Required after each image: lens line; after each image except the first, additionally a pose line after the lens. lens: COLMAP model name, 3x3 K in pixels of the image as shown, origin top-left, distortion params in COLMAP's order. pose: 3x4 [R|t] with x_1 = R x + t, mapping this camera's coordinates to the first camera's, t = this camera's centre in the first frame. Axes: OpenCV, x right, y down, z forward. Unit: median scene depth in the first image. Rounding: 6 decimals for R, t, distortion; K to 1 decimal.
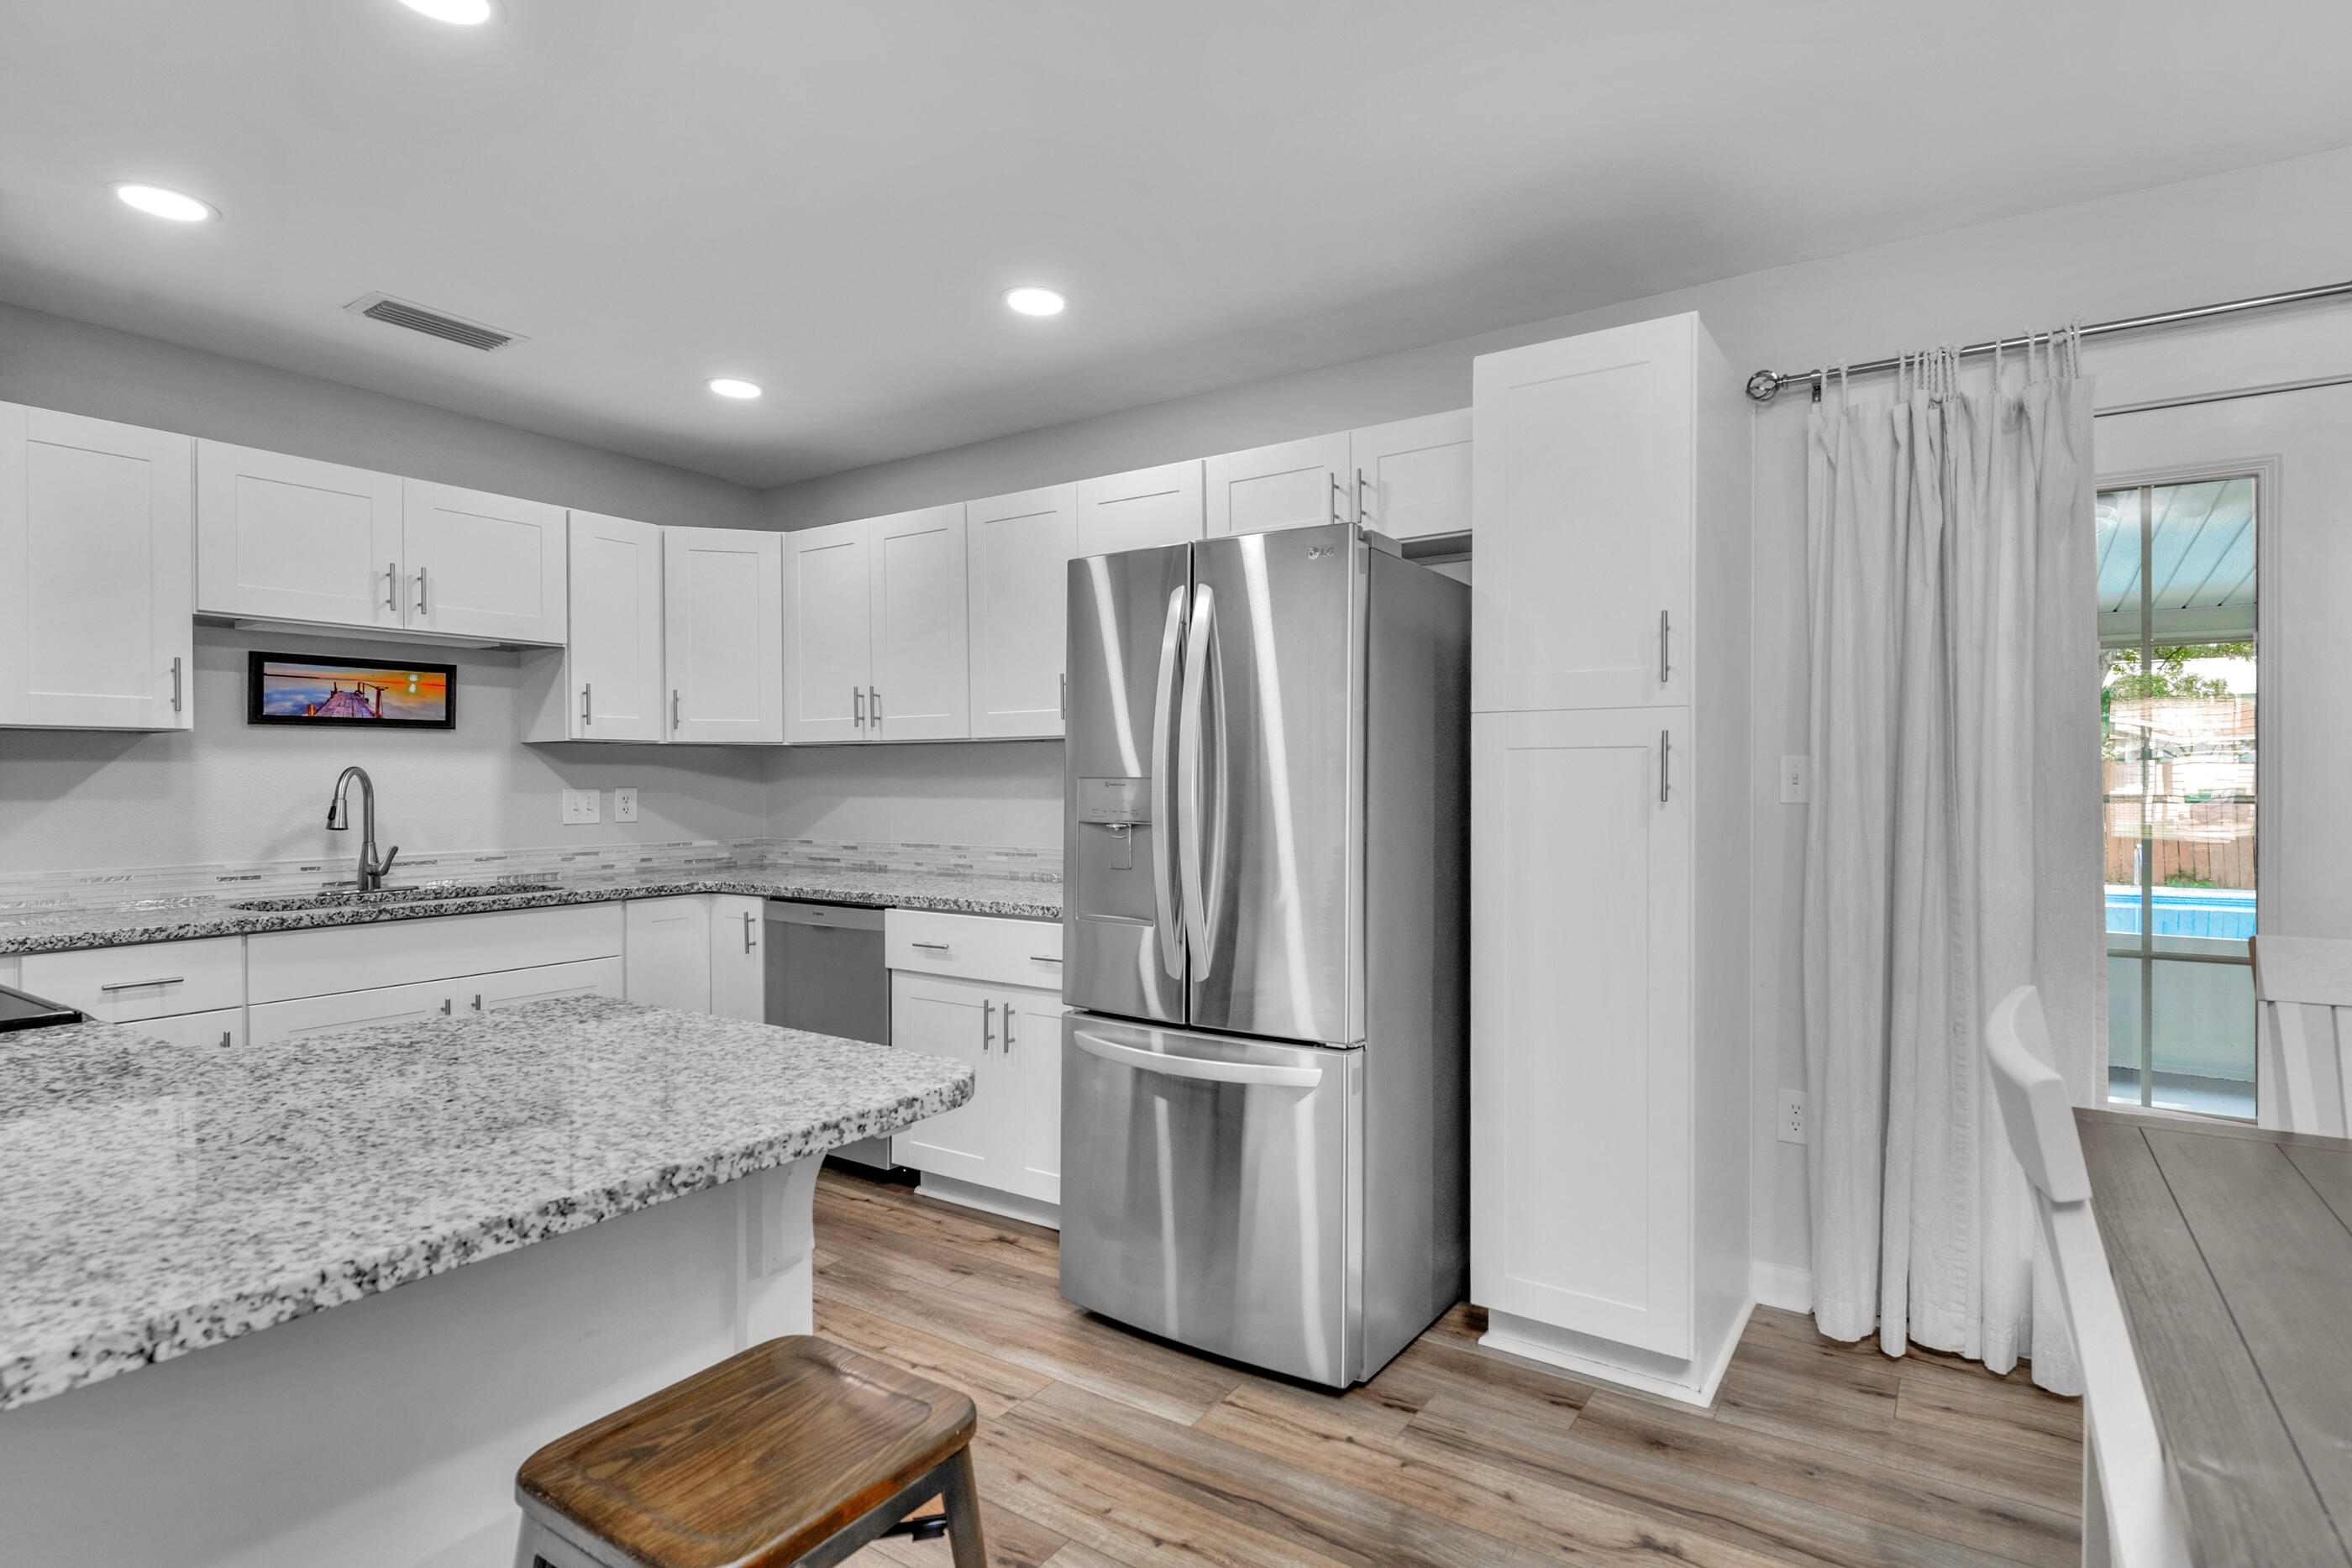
lens RADIAL K [[1127.9, 0, 1271.2], [0, 1127.9, 794.2], [0, 0, 1]] dist [0.008976, -0.003368]
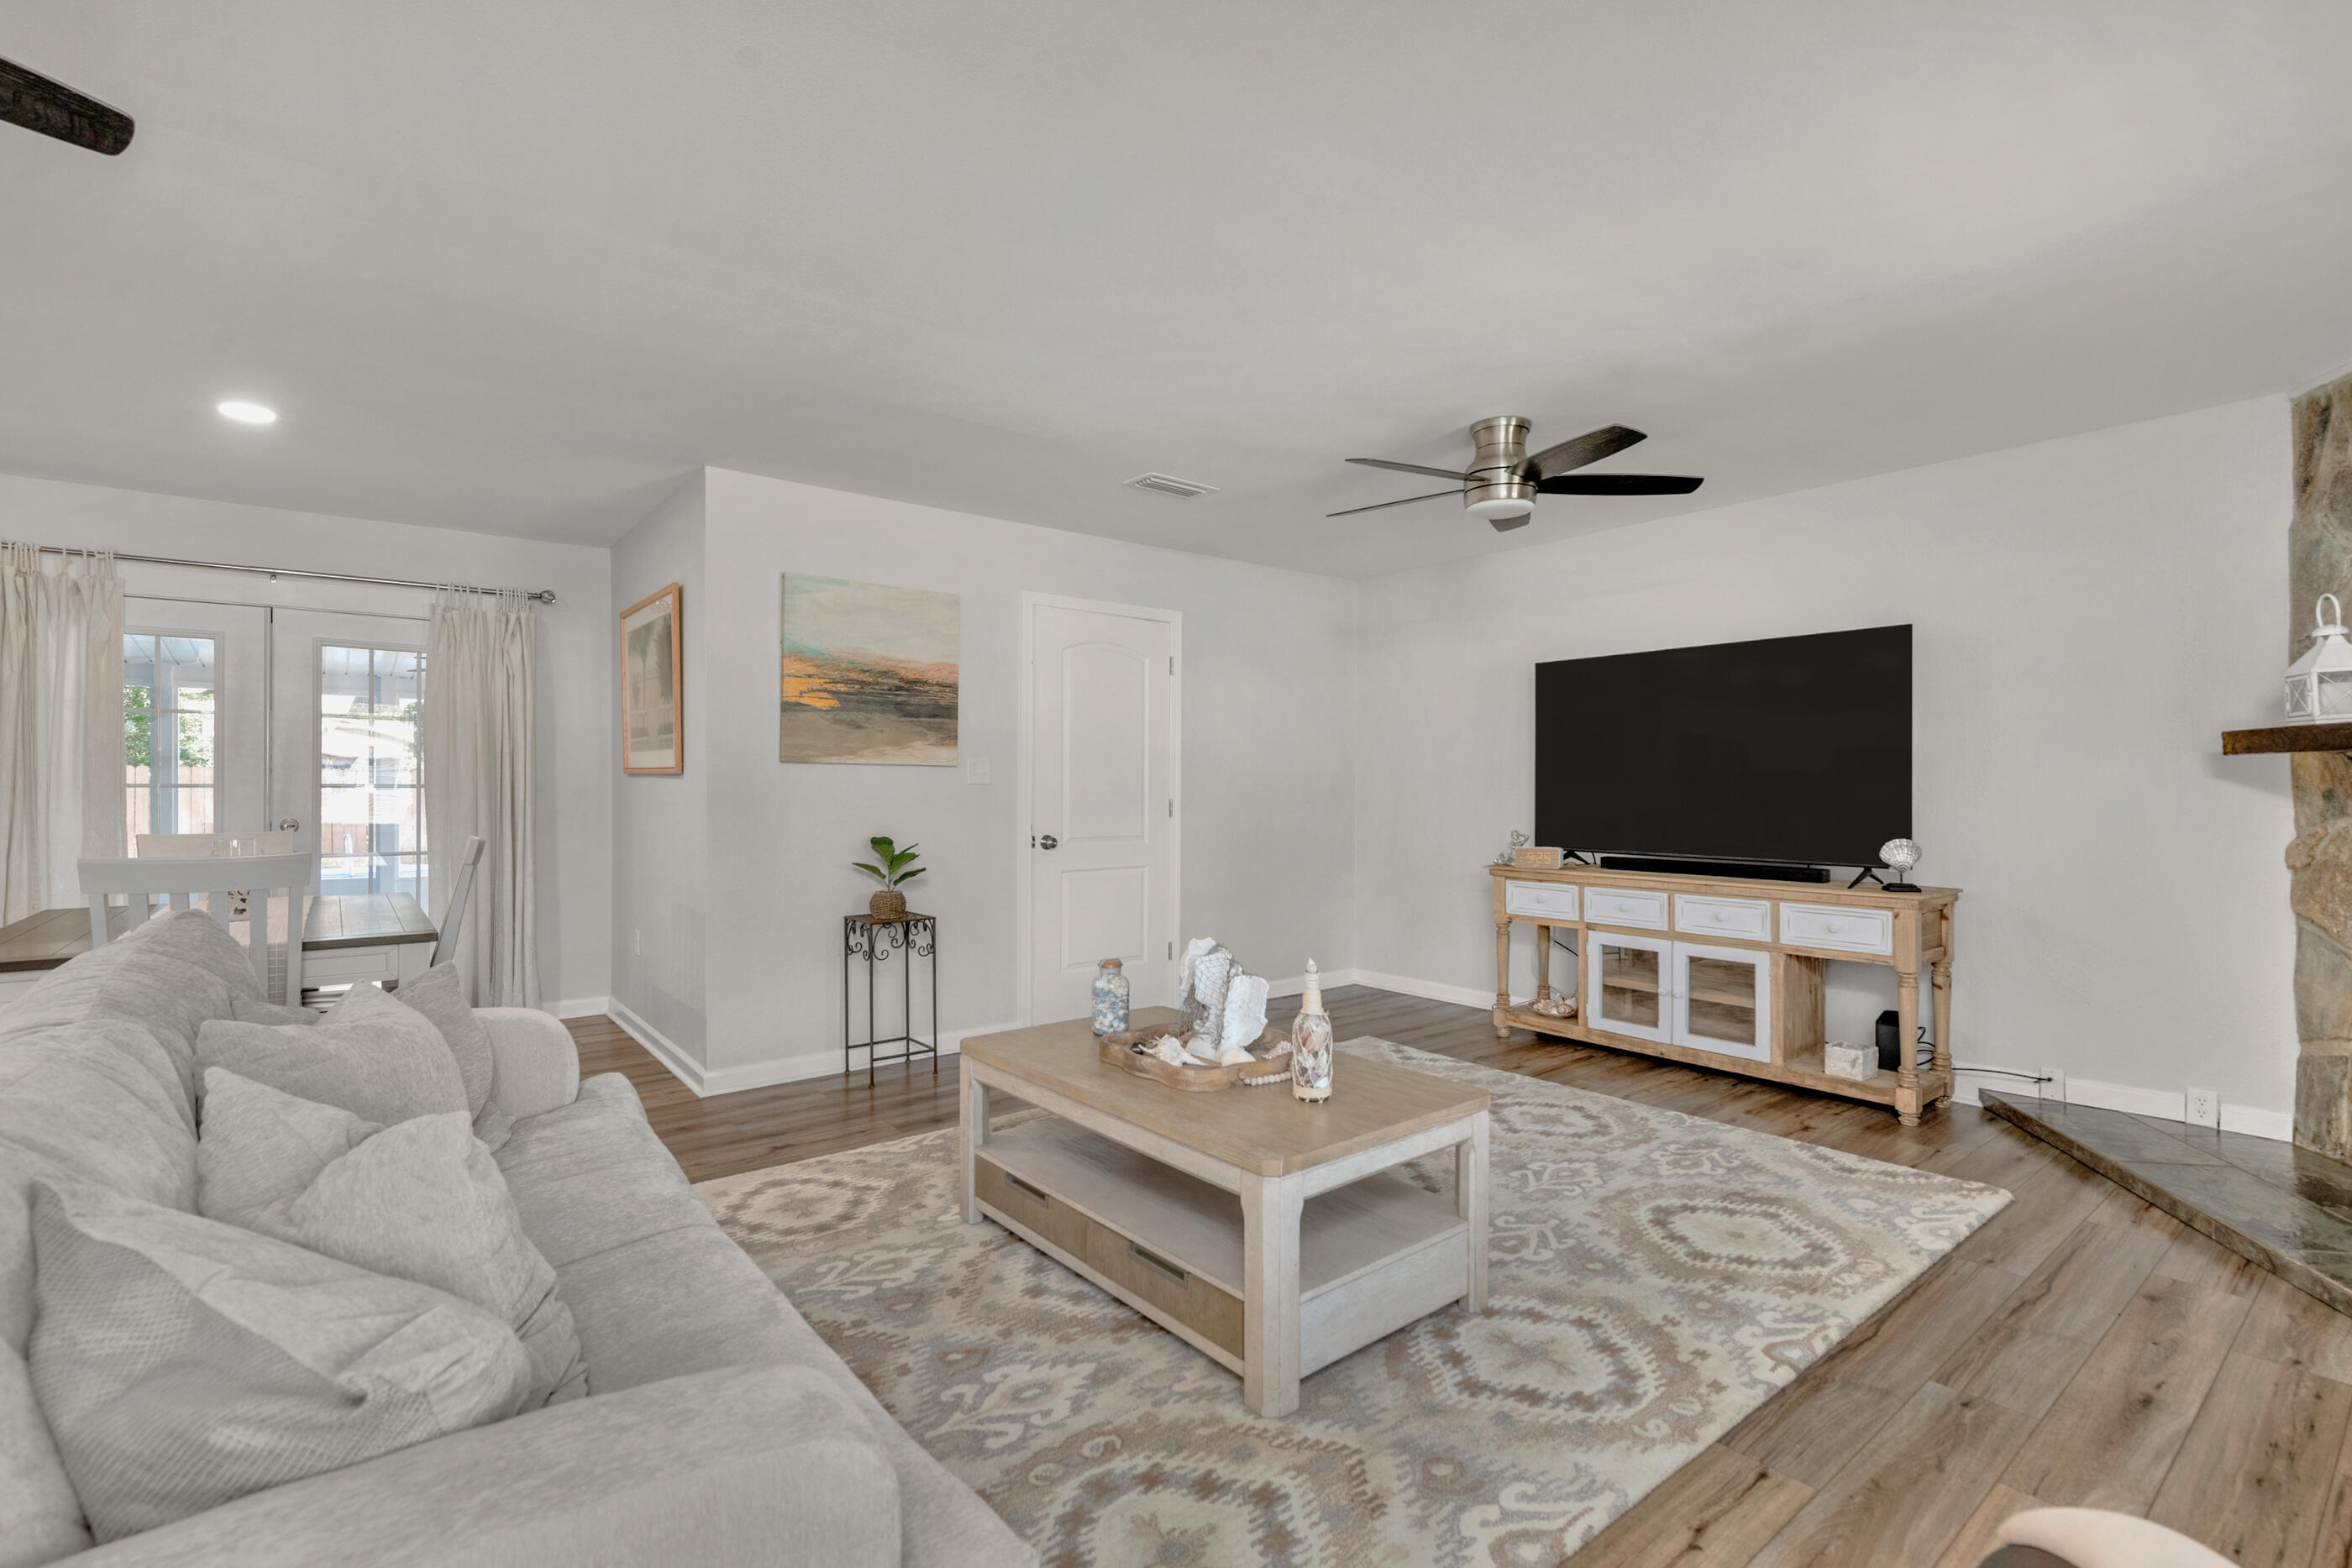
lens RADIAL K [[1127.9, 0, 1162.5], [0, 1127.9, 807.2], [0, 0, 1]] dist [0.008976, -0.003368]
pose [[0.388716, -0.009508, 0.921308, -0.304651], [0.006566, 0.999950, 0.007549, 0.028776], [-0.921334, 0.003115, 0.388759, -1.081760]]
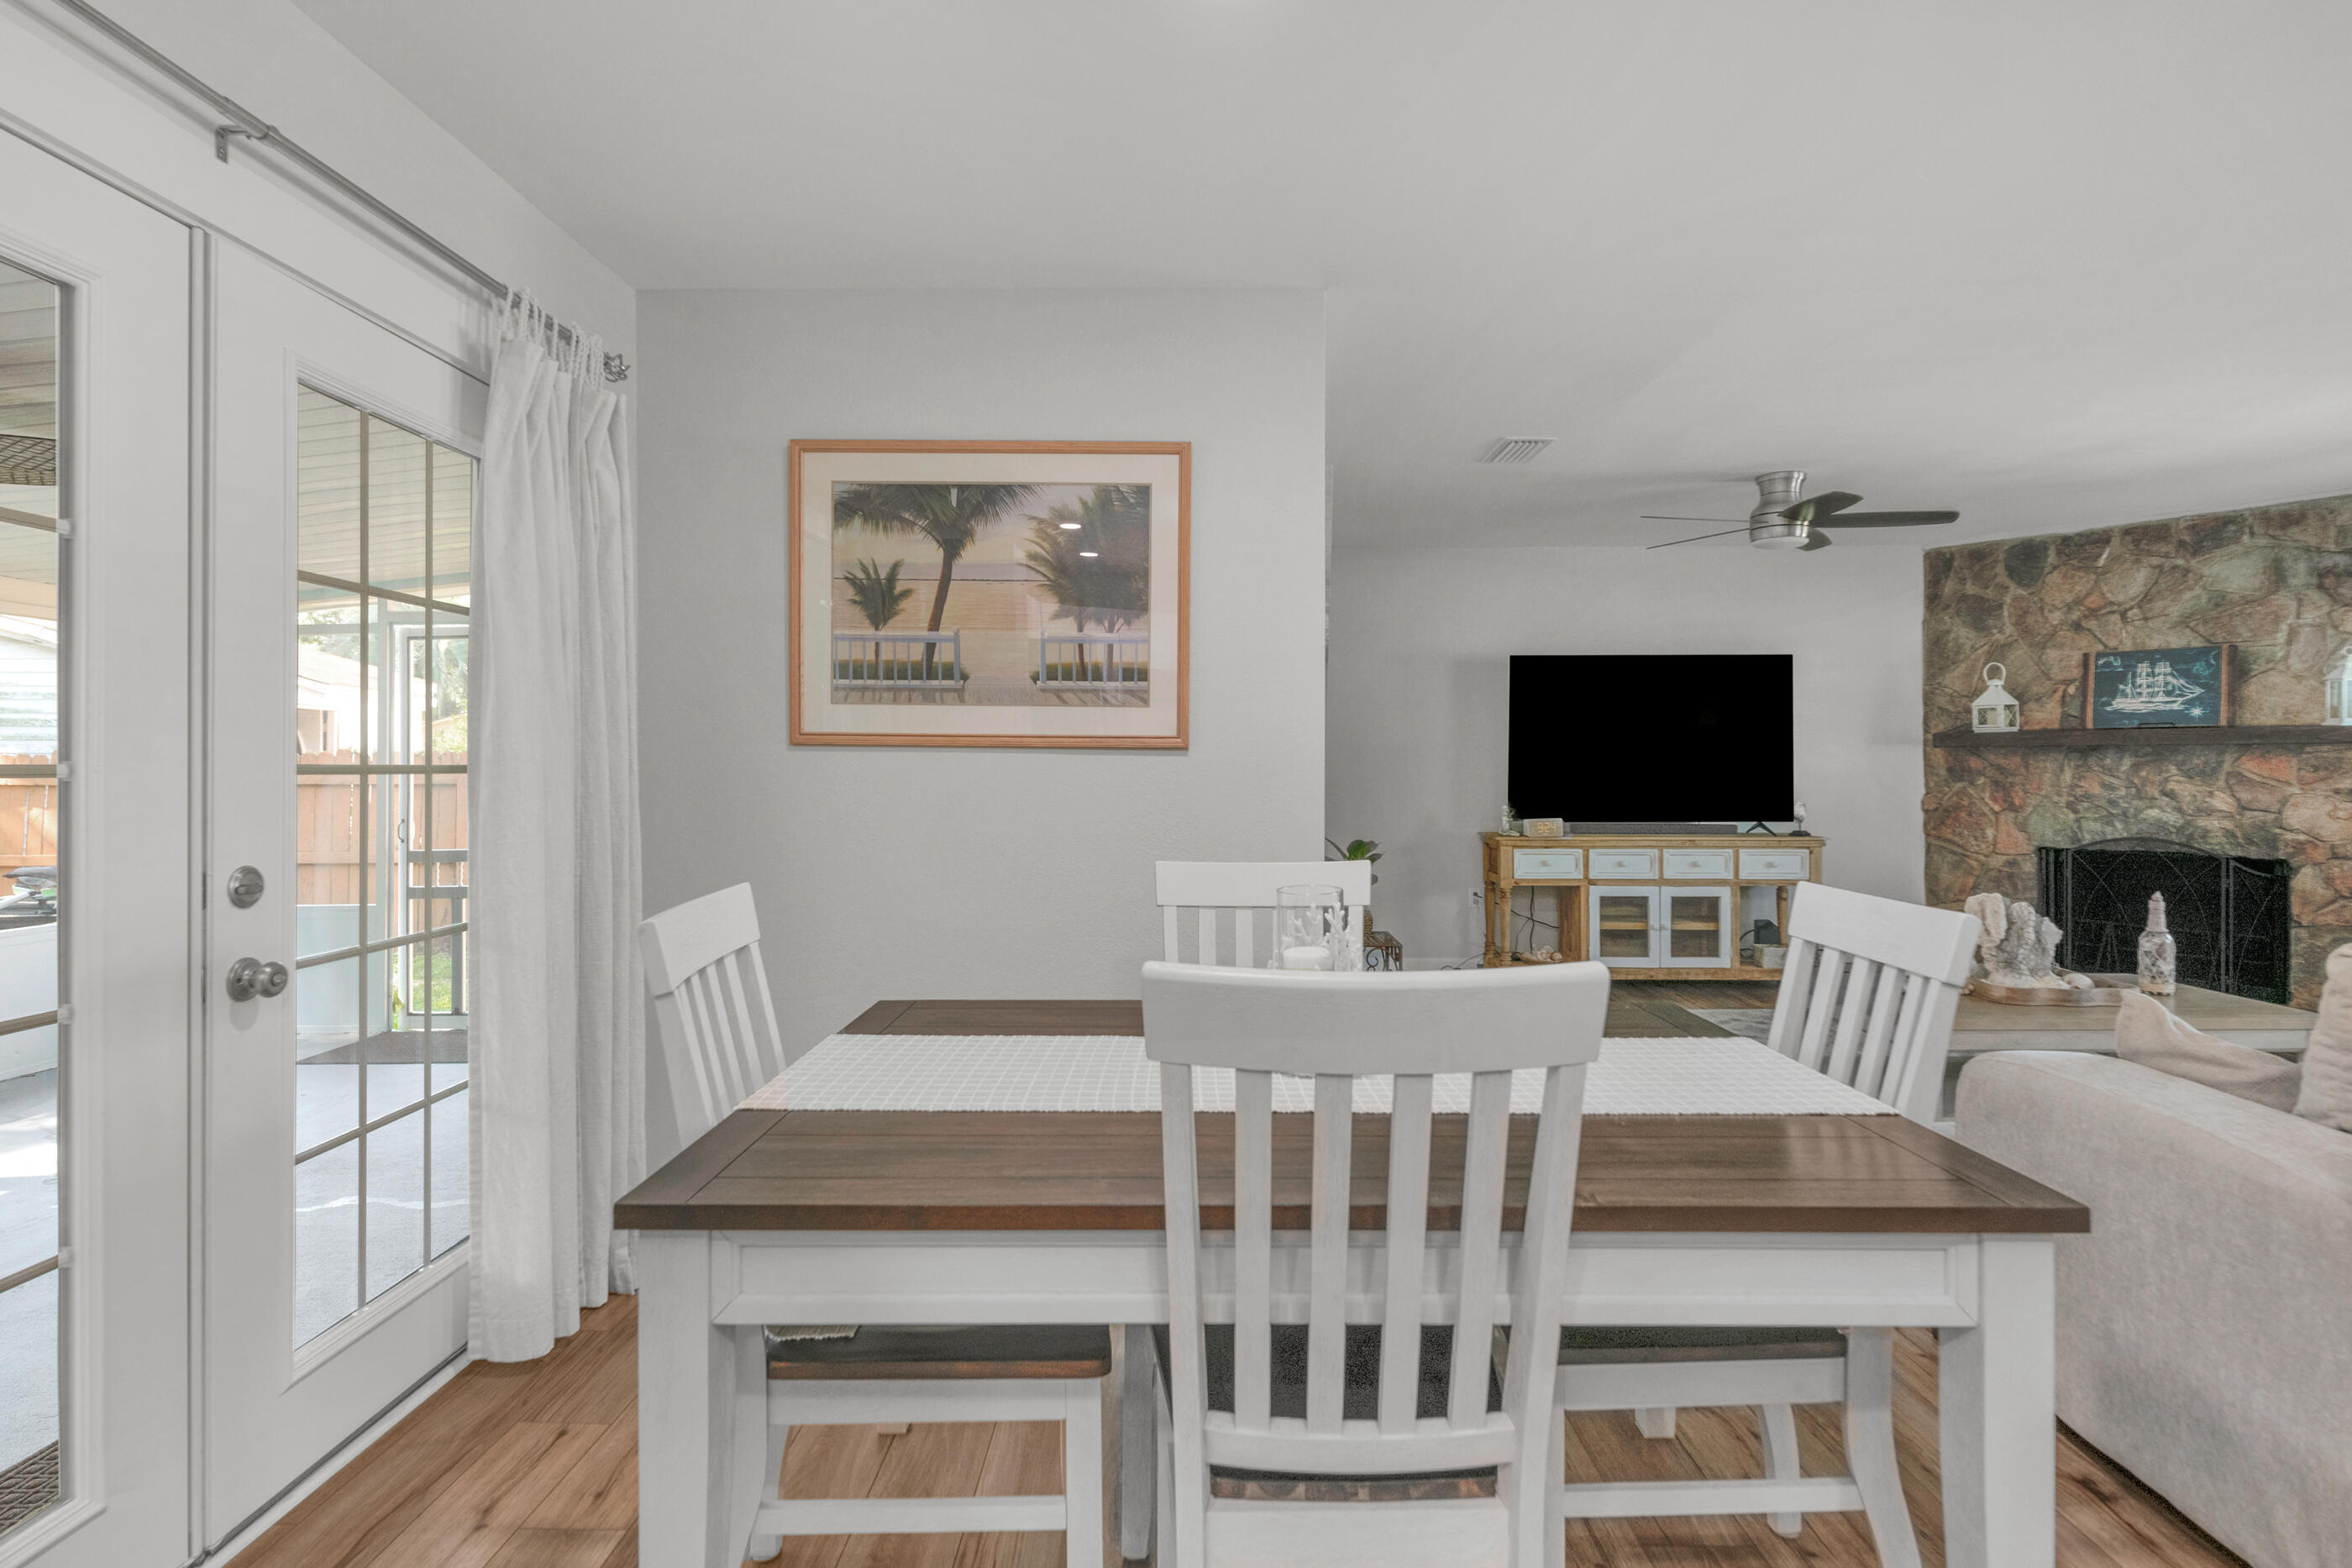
lens RADIAL K [[1291.1, 0, 1130.1], [0, 1291.1, 780.9], [0, 0, 1]] dist [-0.005275, -0.004630]
pose [[-0.516166, -0.003926, 0.856480, -0.080405], [0.013039, 0.999838, 0.012441, 0.006780], [-0.856390, 0.017589, -0.516031, 0.622375]]
